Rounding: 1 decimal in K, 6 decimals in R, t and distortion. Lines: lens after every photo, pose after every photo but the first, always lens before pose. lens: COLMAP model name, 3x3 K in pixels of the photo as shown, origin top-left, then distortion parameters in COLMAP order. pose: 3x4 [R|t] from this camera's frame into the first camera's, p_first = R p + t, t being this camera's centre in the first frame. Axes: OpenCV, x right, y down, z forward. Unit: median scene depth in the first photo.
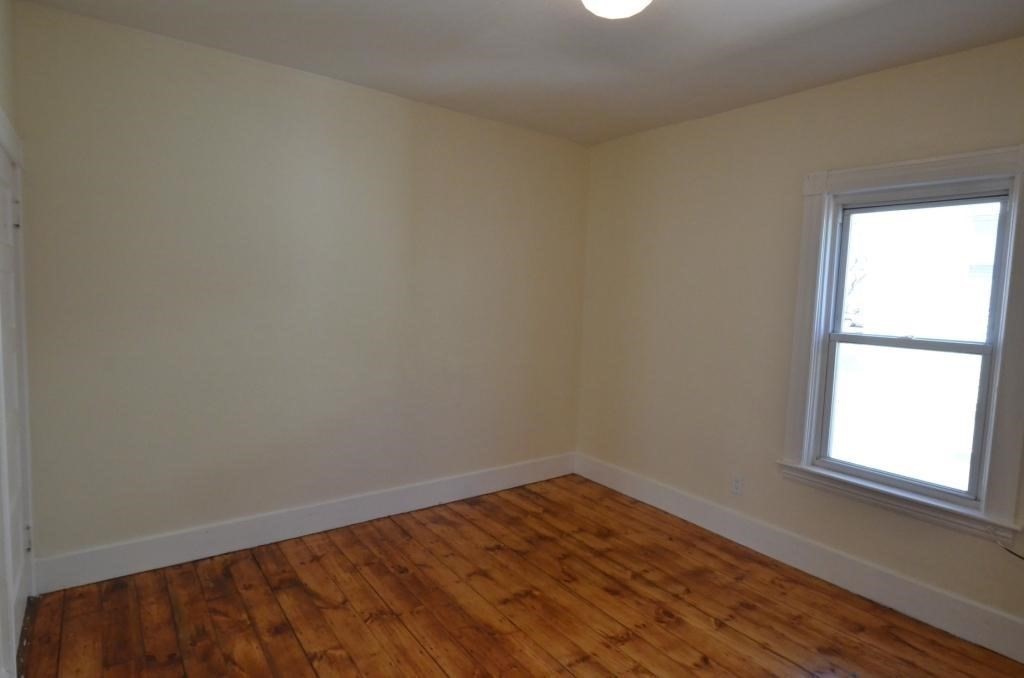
lens RADIAL K [[571.4, 0, 513.2], [0, 571.4, 334.5], [0, 0, 1]] dist [0.007494, -0.001357]
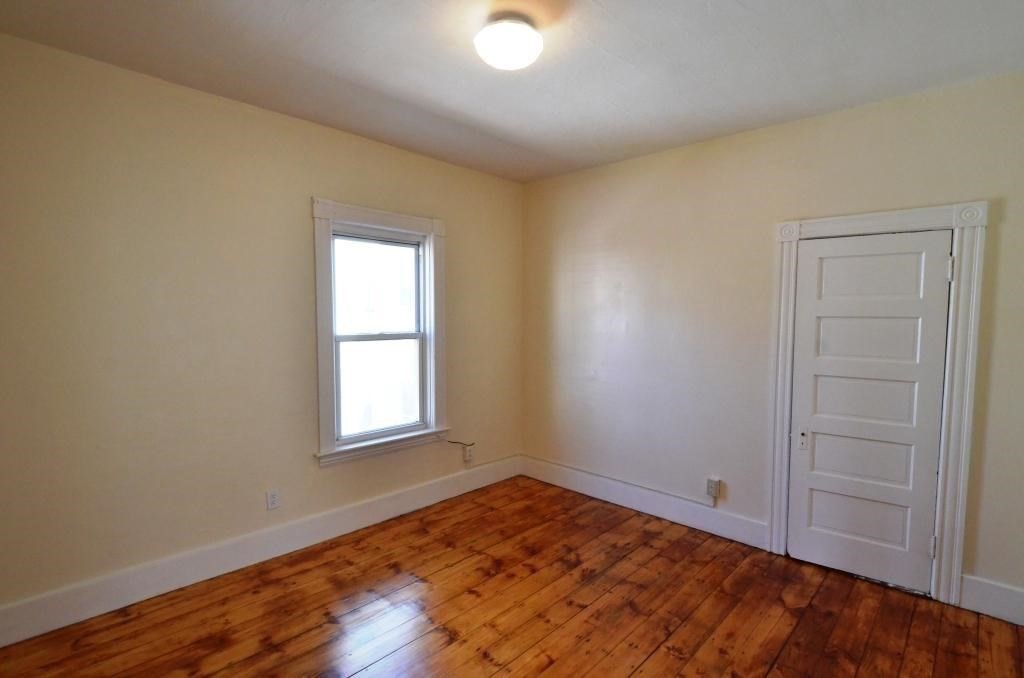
lens RADIAL K [[491.2, 0, 520.8], [0, 491.2, 344.1], [0, 0, 1]] dist [-0.001751, -0.004835]
pose [[-0.192359, -0.094013, 0.976811, -0.540527], [0.066925, 0.991826, 0.108637, -0.070409], [-0.979040, 0.086271, -0.184495, 0.806215]]
